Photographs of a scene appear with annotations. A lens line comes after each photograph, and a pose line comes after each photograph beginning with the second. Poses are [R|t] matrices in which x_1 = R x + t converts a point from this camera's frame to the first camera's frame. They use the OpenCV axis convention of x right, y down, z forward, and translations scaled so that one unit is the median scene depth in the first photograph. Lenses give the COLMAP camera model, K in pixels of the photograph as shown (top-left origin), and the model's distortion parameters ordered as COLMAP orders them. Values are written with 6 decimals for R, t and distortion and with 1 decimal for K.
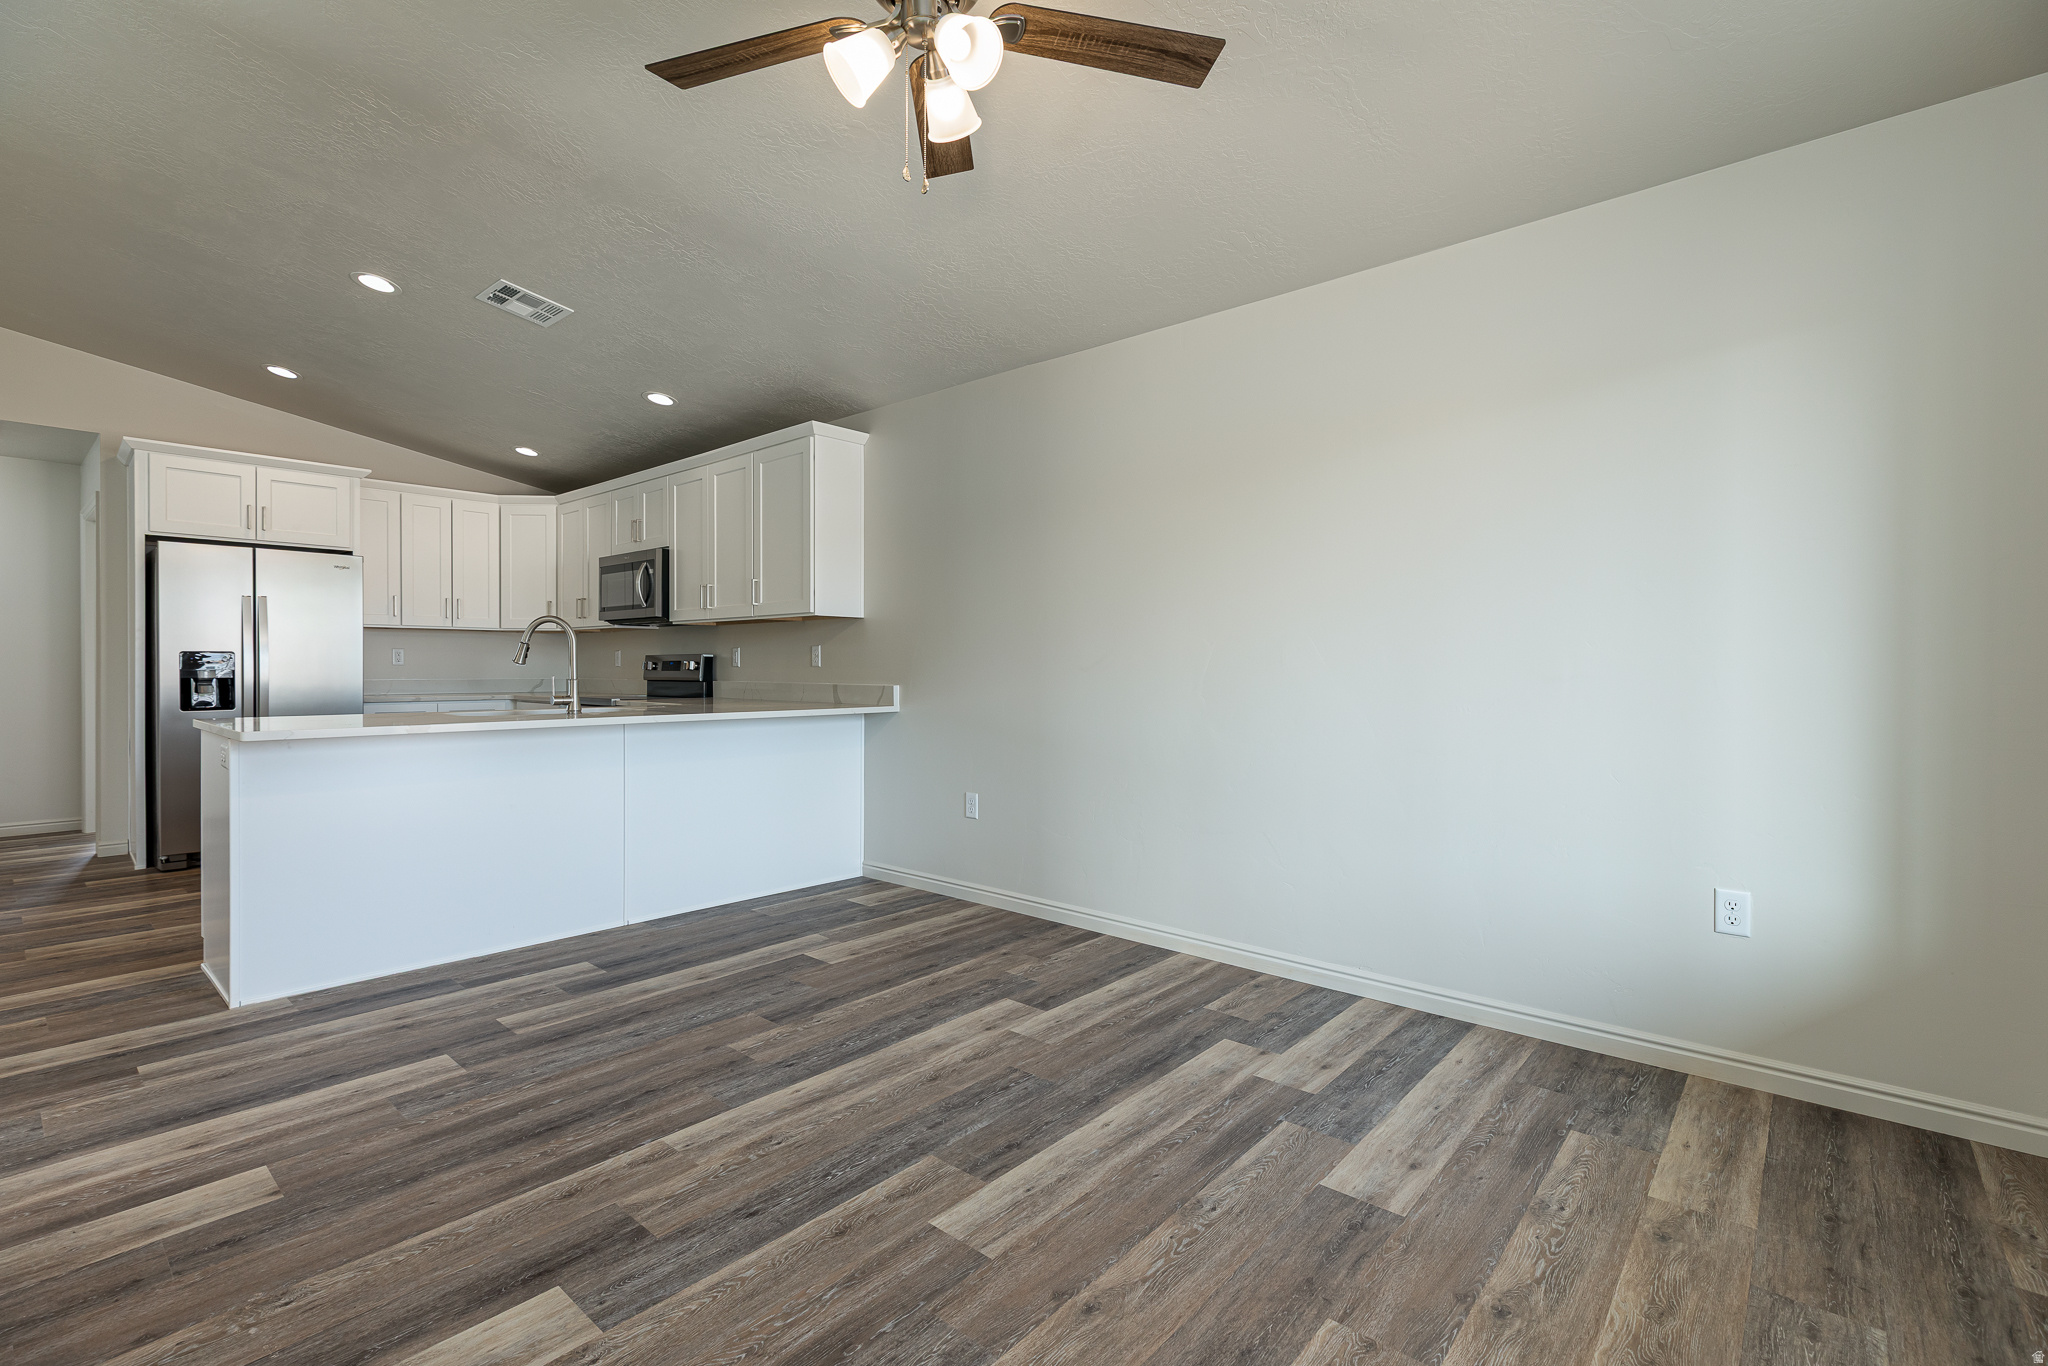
lens RADIAL K [[917.6, 0, 1020.1], [0, 917.6, 683.8], [0, 0, 1]] dist [0.002510, -0.000544]
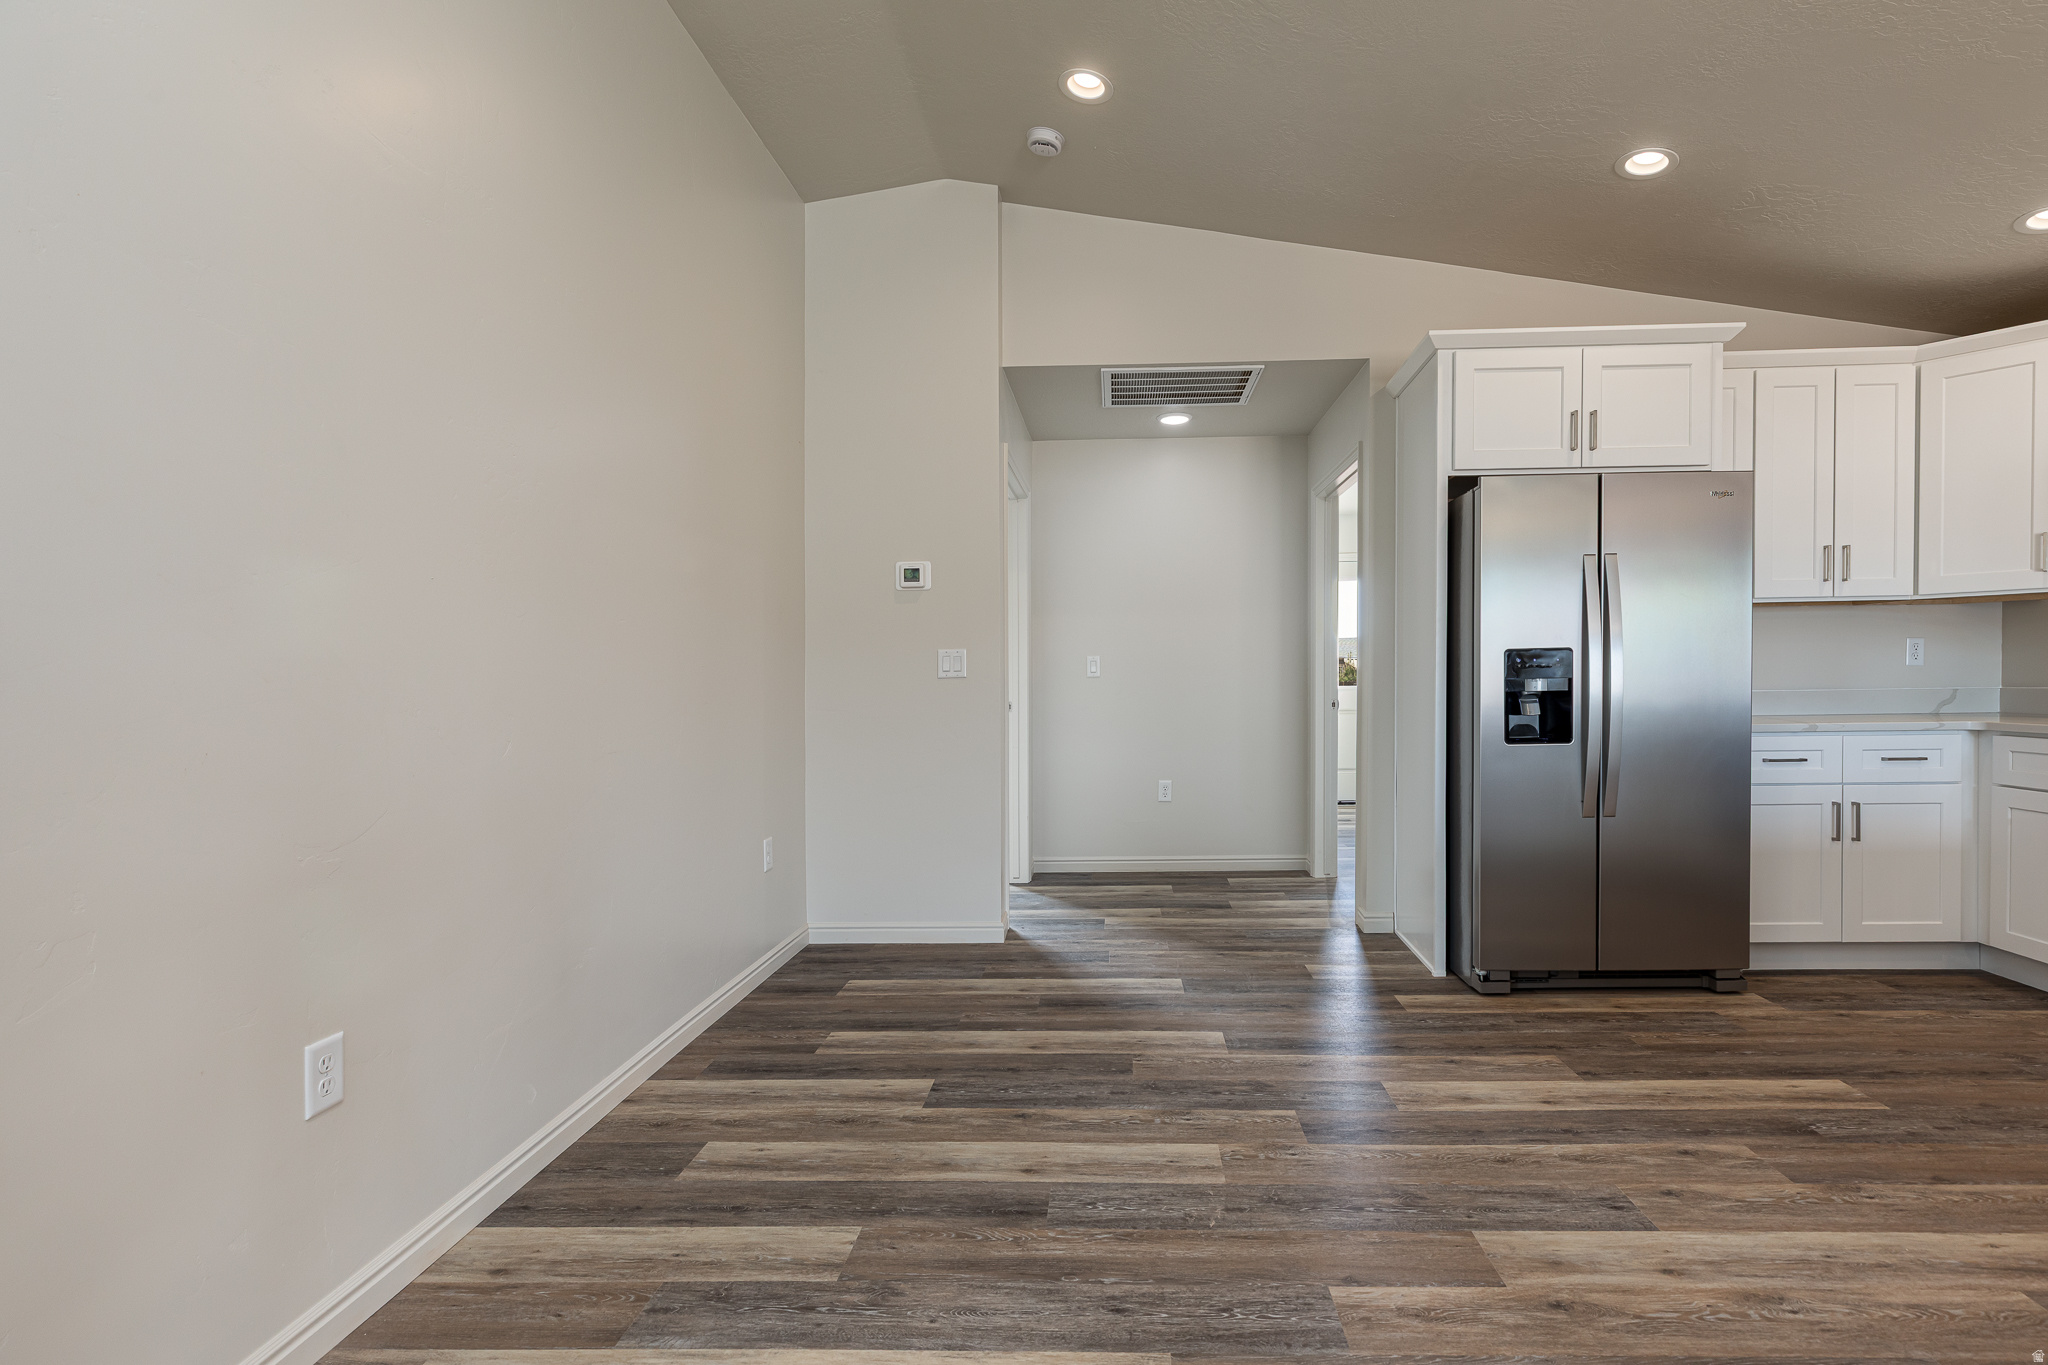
lens RADIAL K [[972.6, 0, 1095.6], [0, 972.6, 704.5], [0, 0, 1]] dist [0.003623, -0.000297]
pose [[0.639155, 0.011136, -0.768997, -0.958278], [0.001748, 0.999872, 0.015933, -0.015032], [0.769076, -0.011528, 0.639054, 0.592177]]
